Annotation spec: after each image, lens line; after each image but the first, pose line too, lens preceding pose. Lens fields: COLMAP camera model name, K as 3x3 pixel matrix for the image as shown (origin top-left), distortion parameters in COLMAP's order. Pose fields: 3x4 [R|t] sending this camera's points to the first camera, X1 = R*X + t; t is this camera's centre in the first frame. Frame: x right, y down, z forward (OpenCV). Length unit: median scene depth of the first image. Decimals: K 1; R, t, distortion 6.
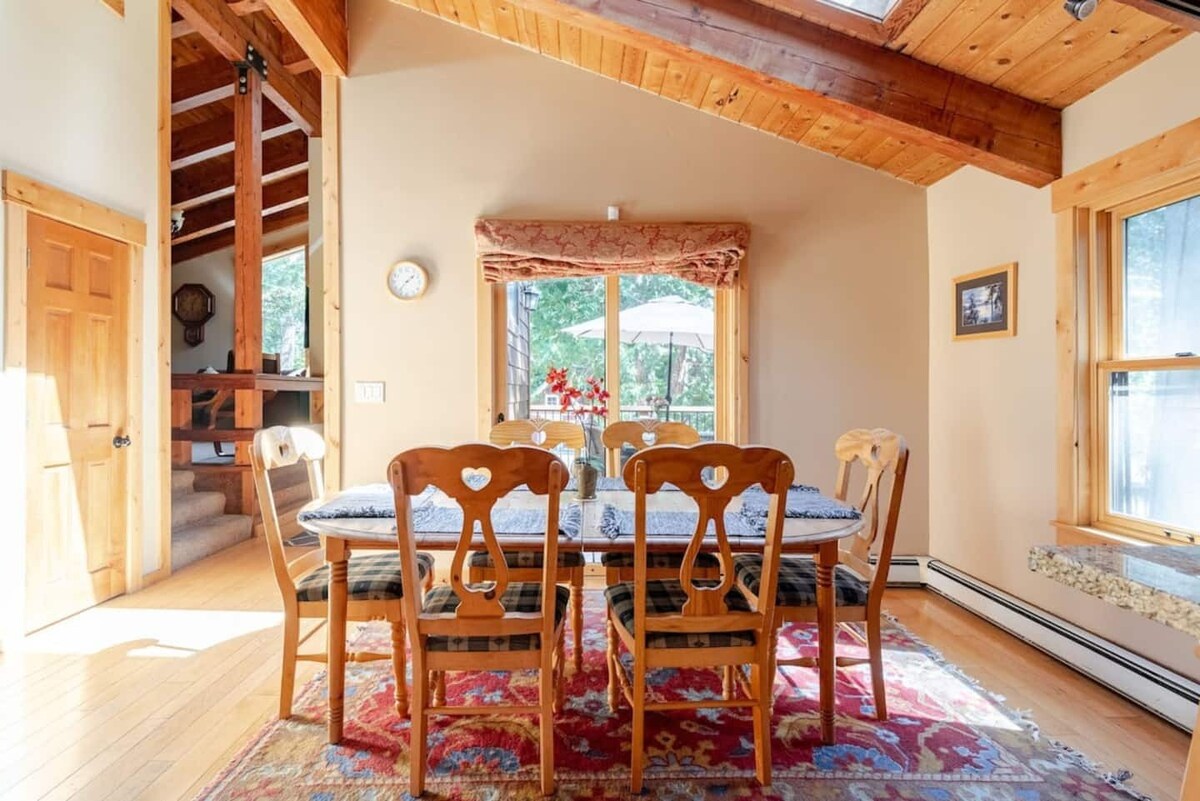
lens RADIAL K [[568.4, 0, 595.2], [0, 568.4, 396.9], [0, 0, 1]] dist [0.044842, -0.022030]
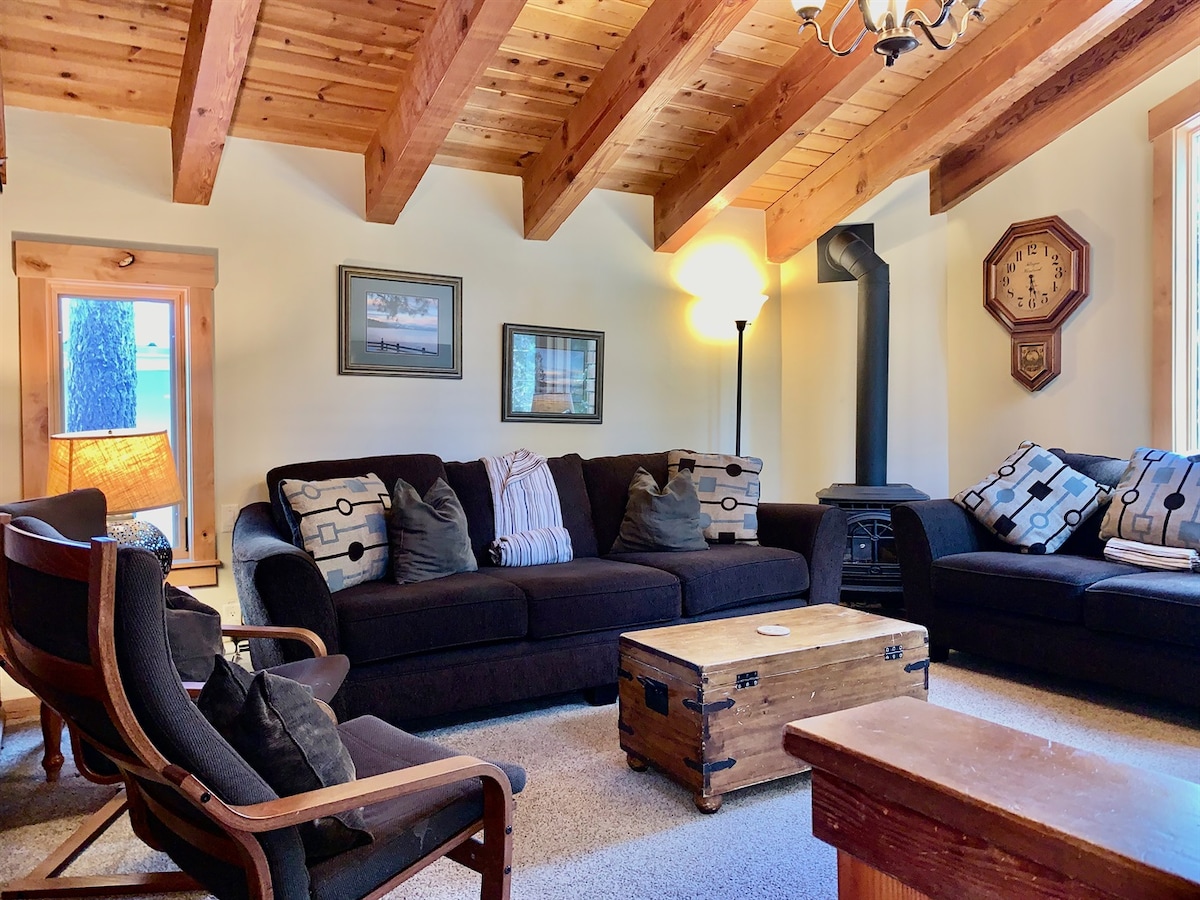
lens RADIAL K [[906.8, 0, 602.5], [0, 906.8, 438.1], [0, 0, 1]] dist [0.011597, 0.006670]
pose [[0.485206, 0.000642, -0.874400, -0.319676], [0.016595, 0.999813, 0.009943, -0.066327], [0.874242, -0.019335, 0.485105, 0.474629]]
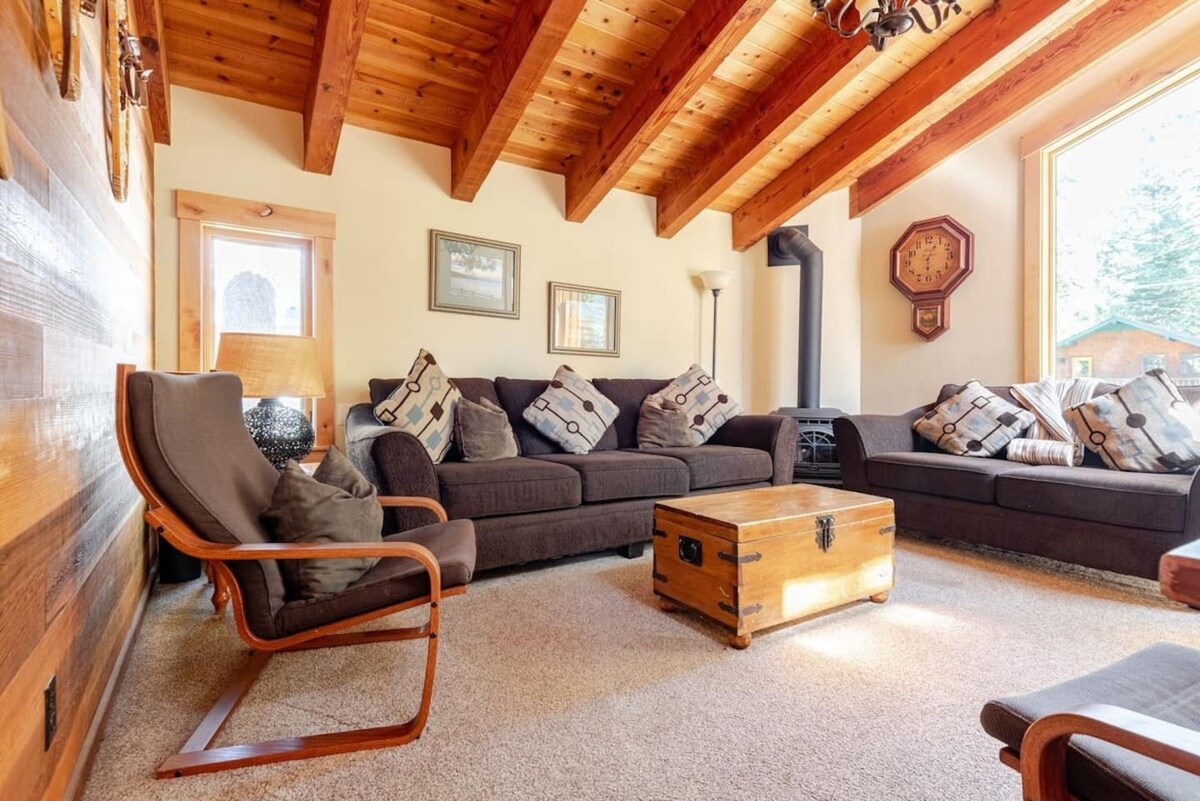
lens RADIAL K [[568.4, 0, 595.2], [0, 568.4, 396.9], [0, 0, 1]] dist [0.044842, -0.022030]
pose [[0.501071, 0.006879, -0.865379, -0.399672], [-0.003214, 0.999976, 0.006088, -0.039071], [0.865400, -0.000269, 0.501081, 0.485835]]
